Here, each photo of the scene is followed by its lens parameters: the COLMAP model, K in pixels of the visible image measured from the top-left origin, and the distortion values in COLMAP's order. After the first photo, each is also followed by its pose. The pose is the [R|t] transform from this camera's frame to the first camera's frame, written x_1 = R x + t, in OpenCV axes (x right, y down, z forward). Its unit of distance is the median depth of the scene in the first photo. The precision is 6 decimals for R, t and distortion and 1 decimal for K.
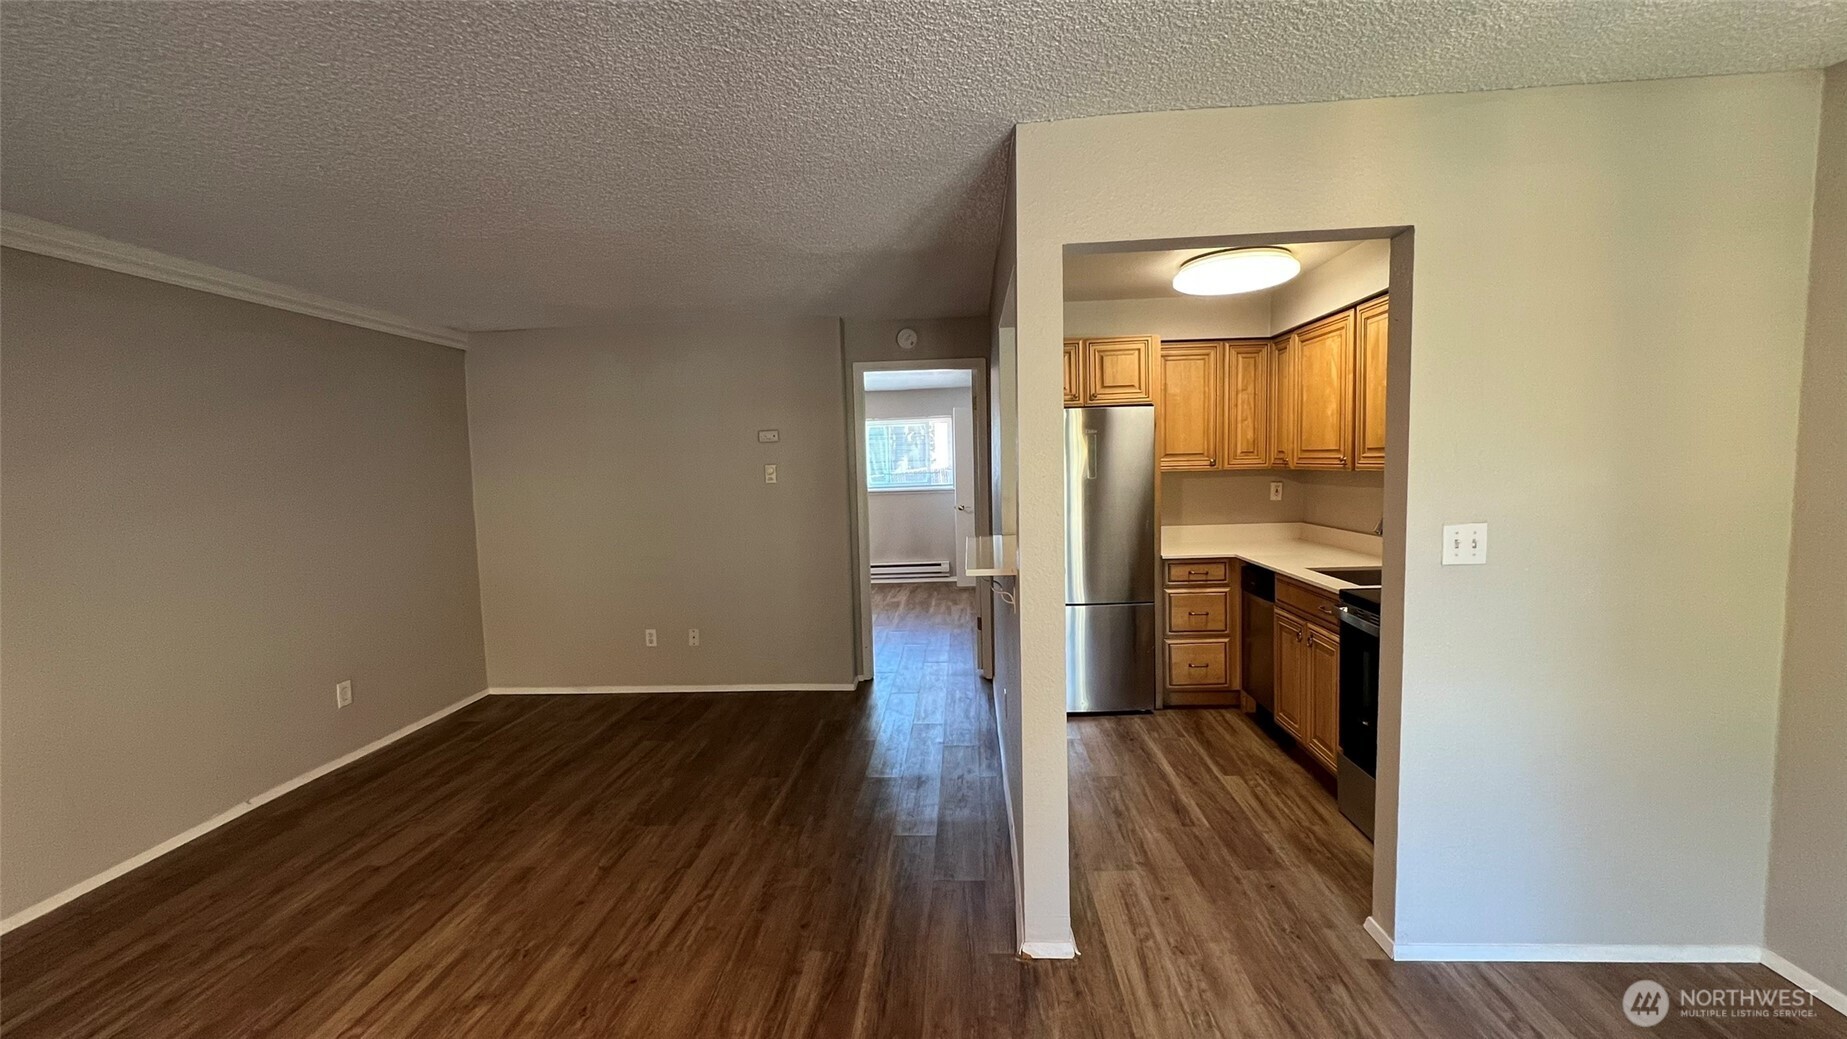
lens RADIAL K [[733.0, 0, 923.7], [0, 733.0, 520.0], [0, 0, 1]] dist [-0.001428, -0.000625]
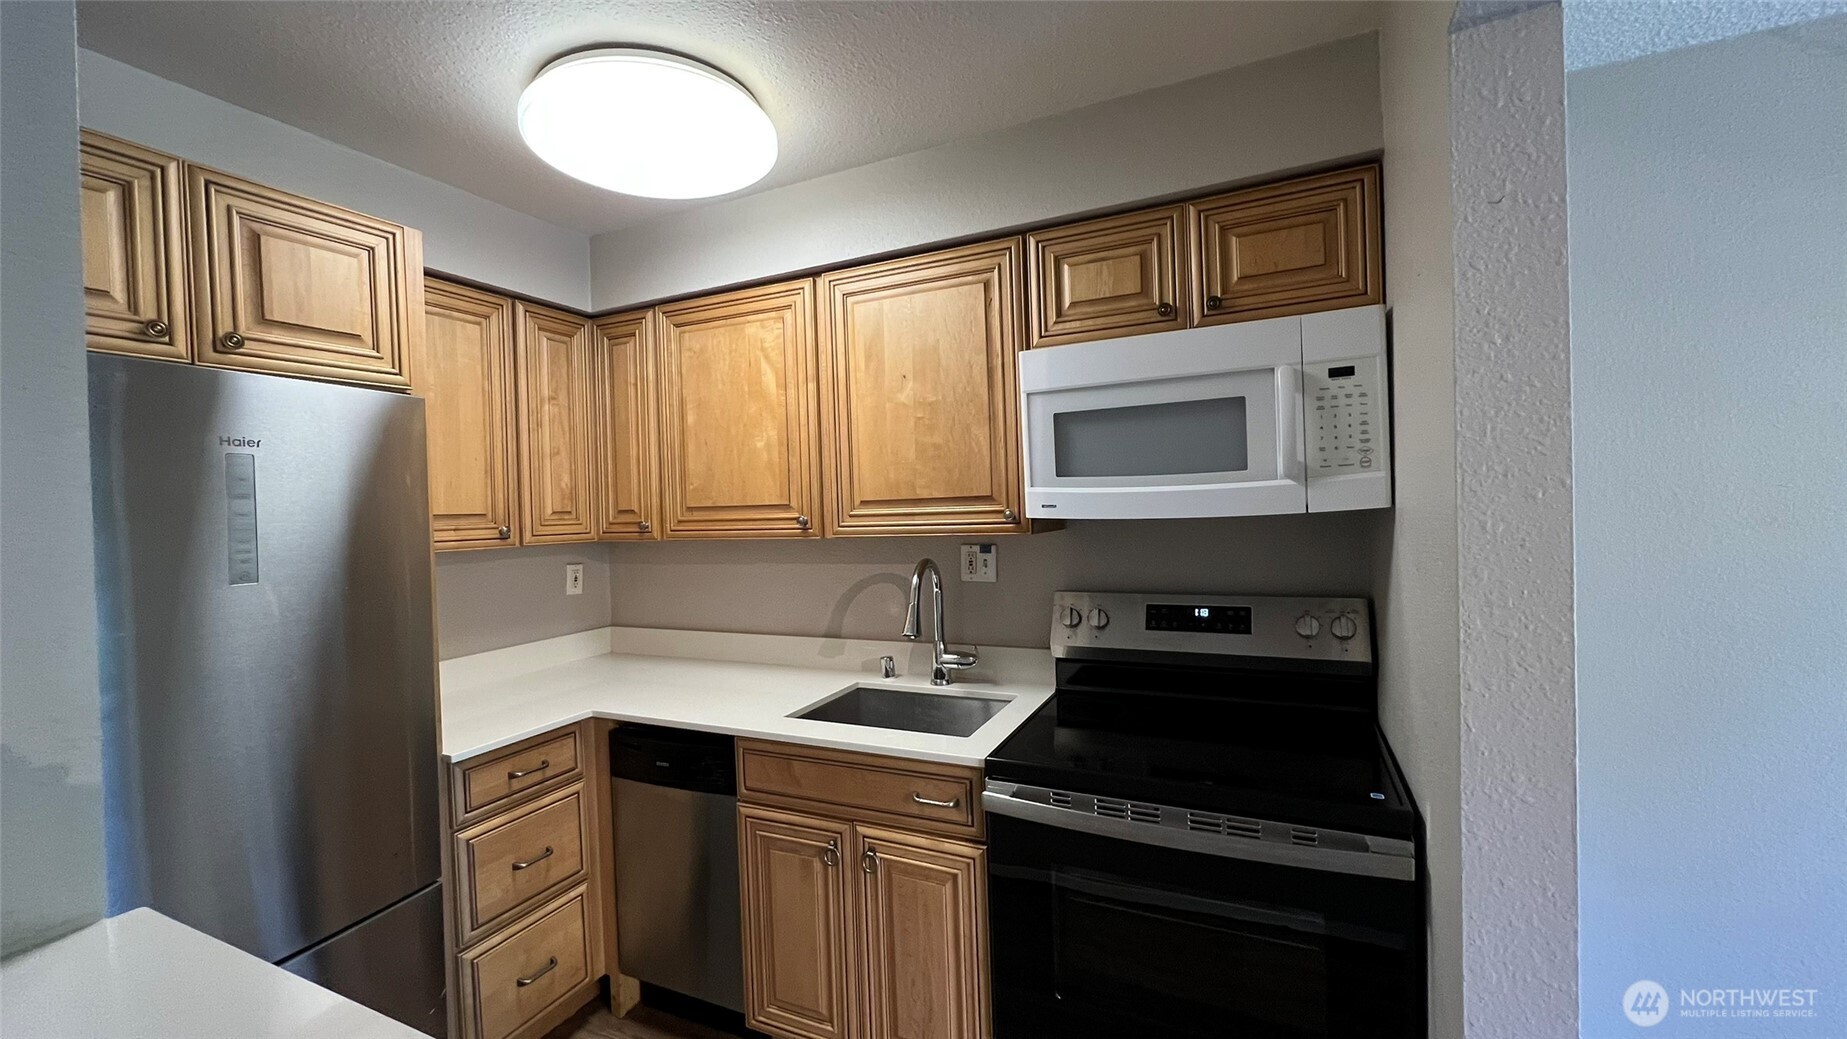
lens RADIAL K [[733.0, 0, 923.2], [0, 733.0, 514.2], [0, 0, 1]] dist [-0.001428, -0.000625]
pose [[0.381283, 0.006176, 0.924438, 0.042031], [0.094375, 0.994493, -0.045569, -0.043385], [-0.919629, 0.104618, 0.378600, 0.578590]]
